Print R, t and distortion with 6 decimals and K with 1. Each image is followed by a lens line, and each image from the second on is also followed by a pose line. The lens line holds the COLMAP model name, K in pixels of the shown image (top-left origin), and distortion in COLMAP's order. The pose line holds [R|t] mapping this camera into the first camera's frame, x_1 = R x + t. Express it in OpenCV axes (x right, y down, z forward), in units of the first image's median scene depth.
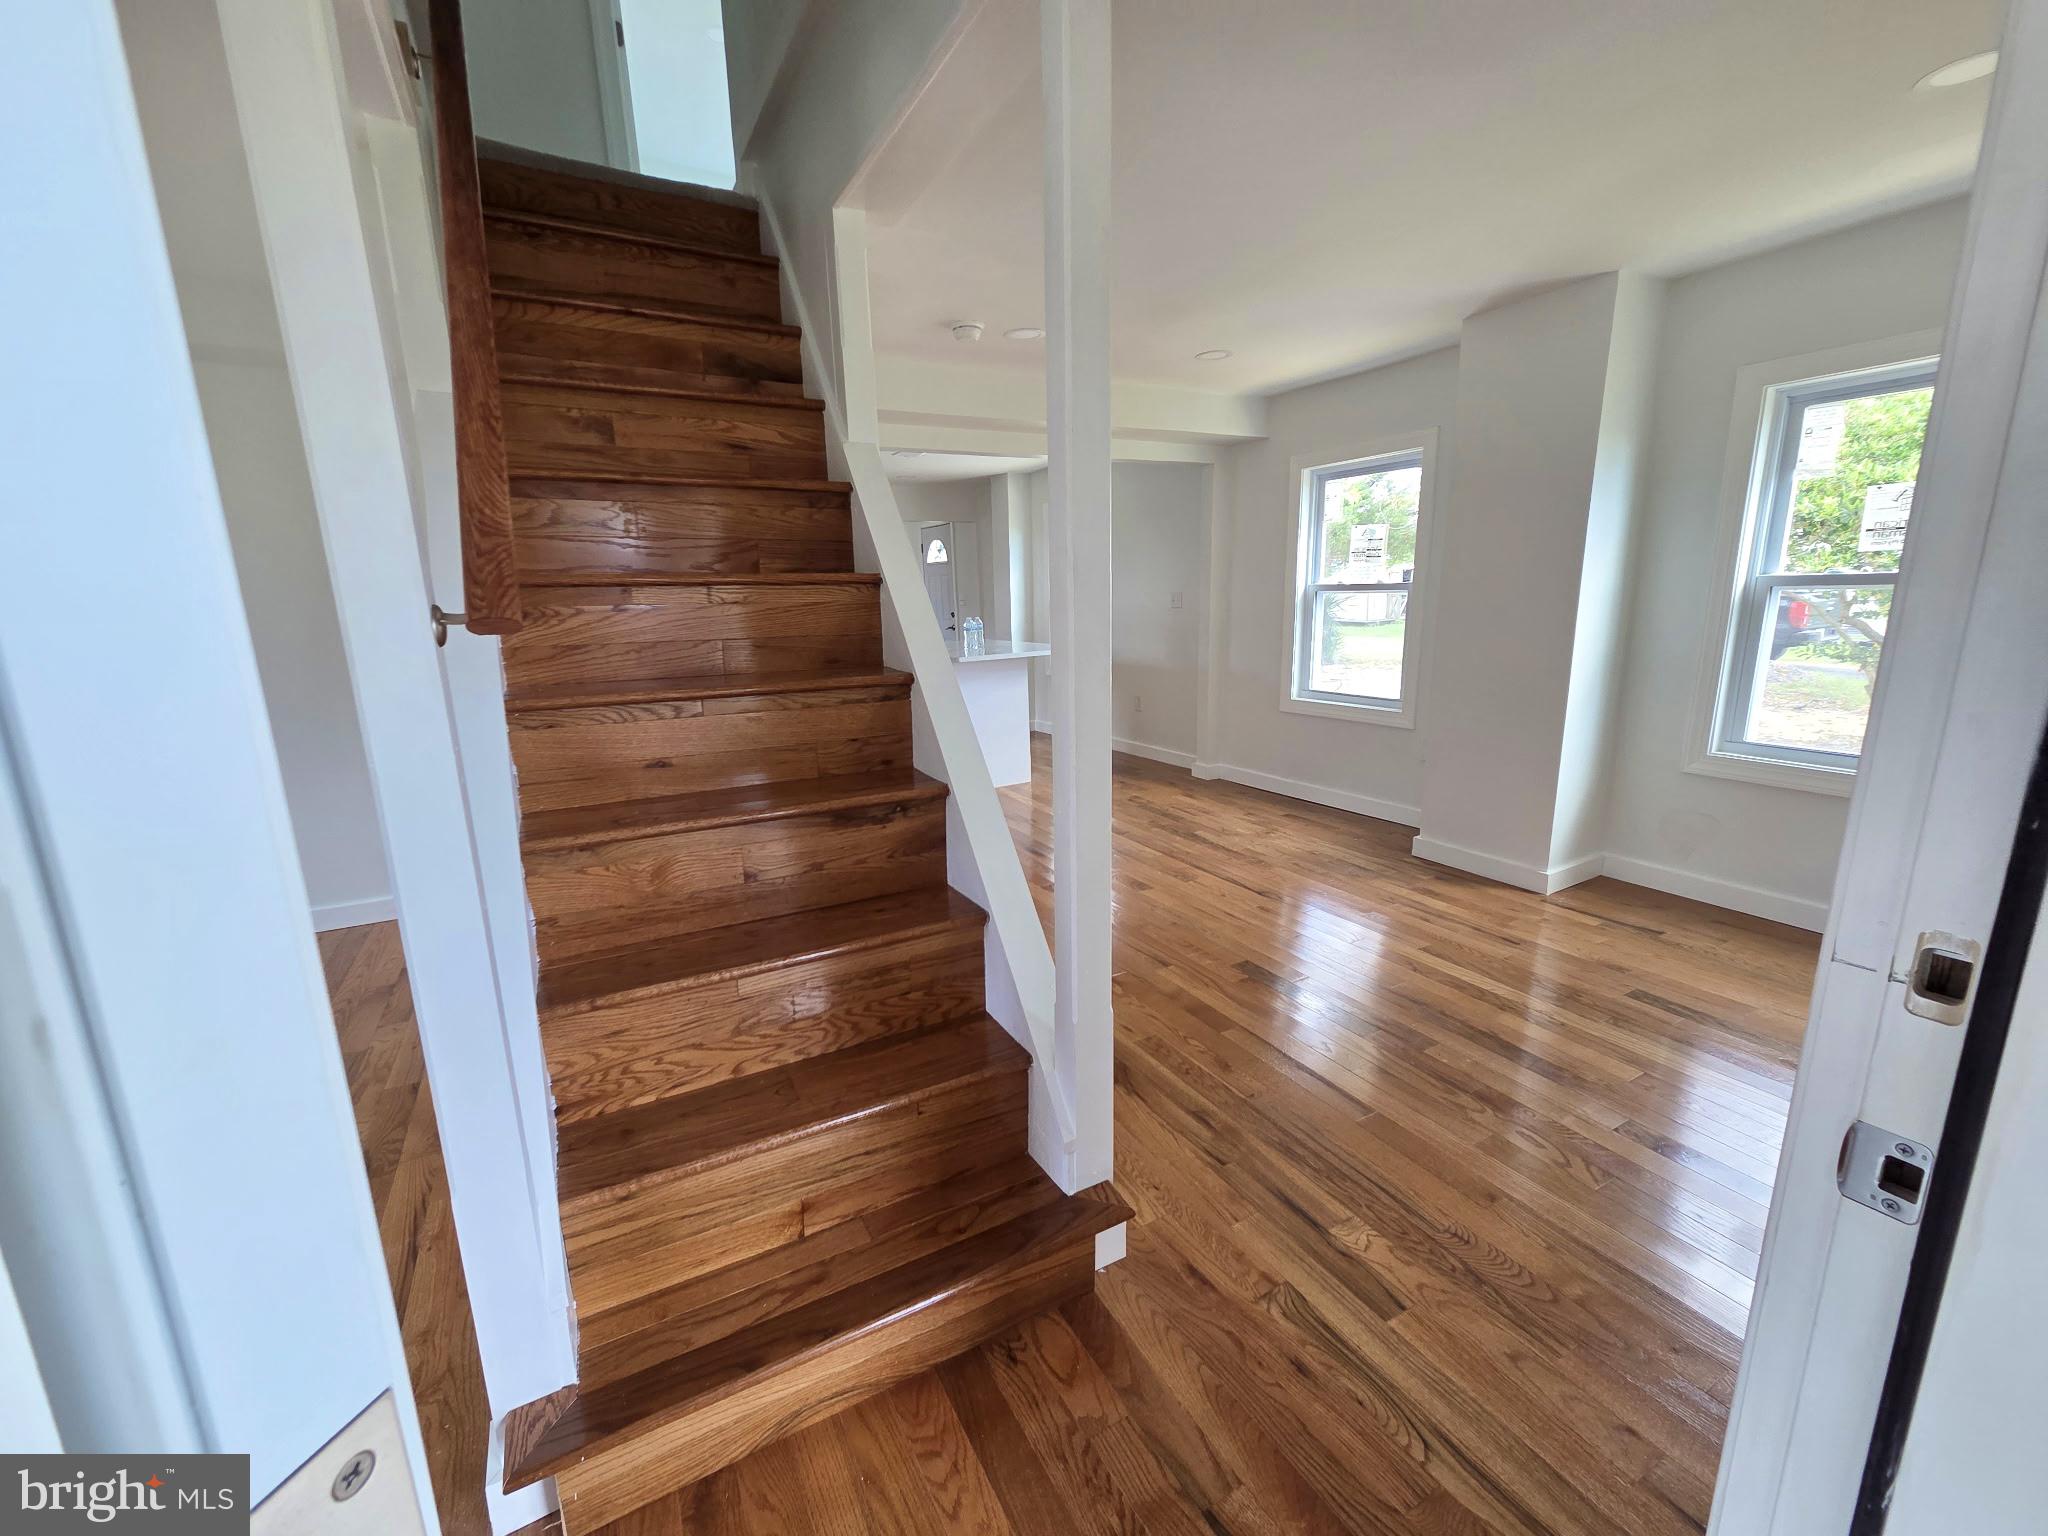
lens RADIAL K [[839.2, 0, 1024.0], [0, 839.2, 768.0], [0, 0, 1]] dist [0.003348, 0.000494]
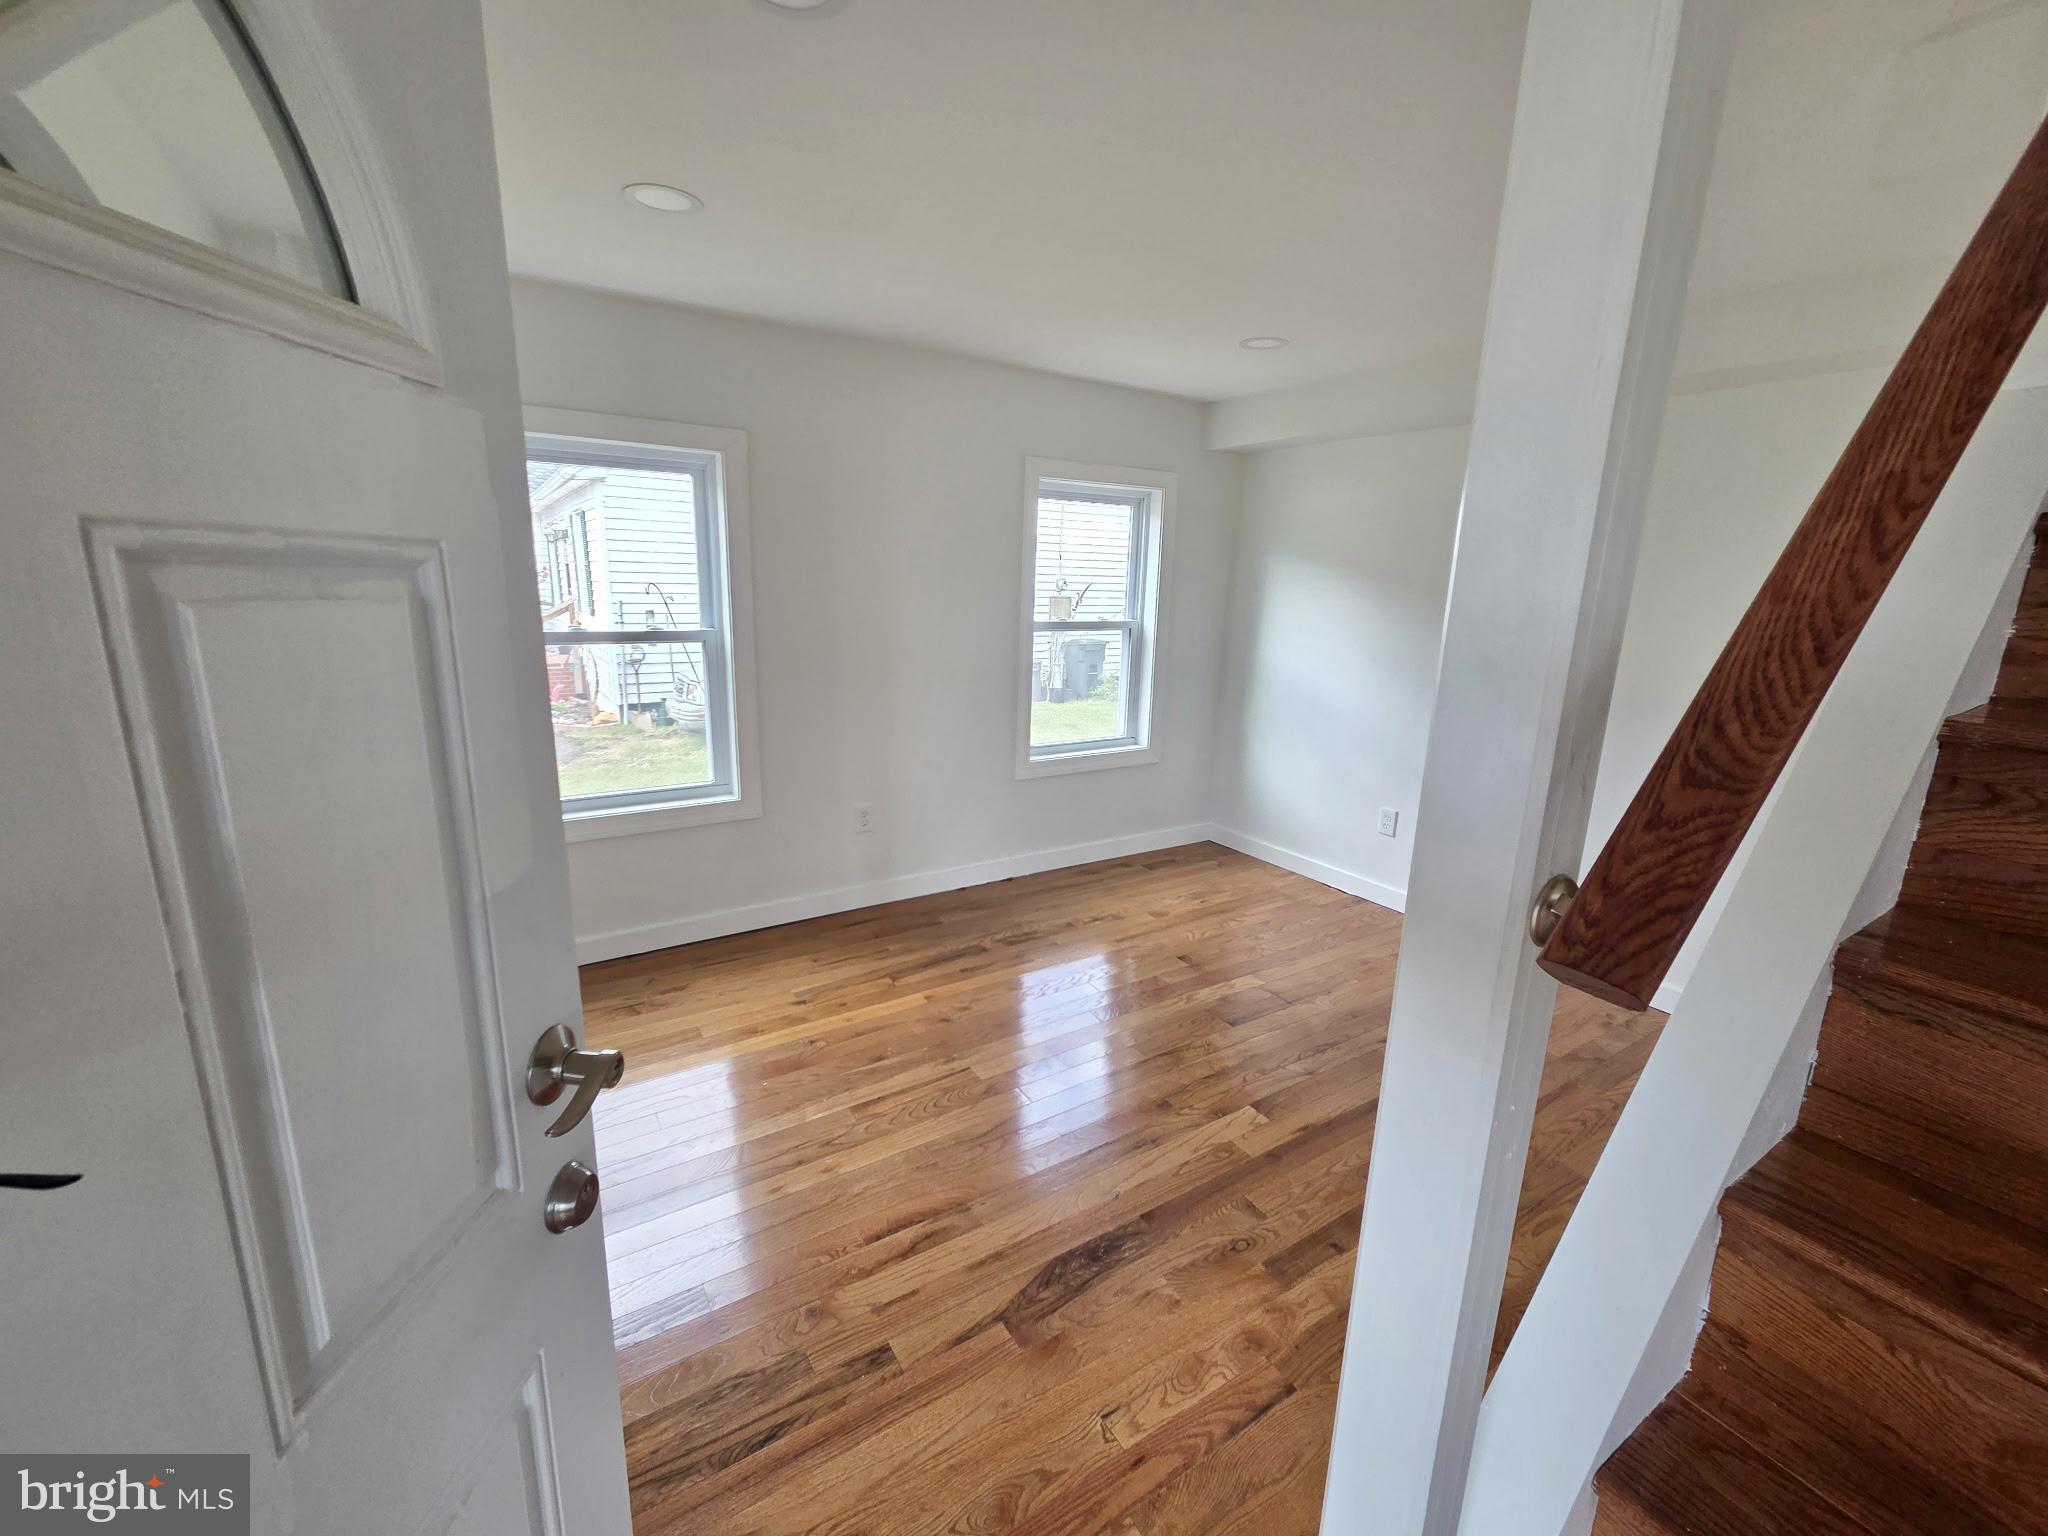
lens RADIAL K [[839.2, 0, 1024.0], [0, 839.2, 768.0], [0, 0, 1]] dist [0.003348, 0.000494]
pose [[0.062537, 0.252638, -0.965538, -0.136050], [-0.243506, 0.942057, 0.230723, -0.198874], [0.967881, 0.220686, 0.120432, 0.377559]]
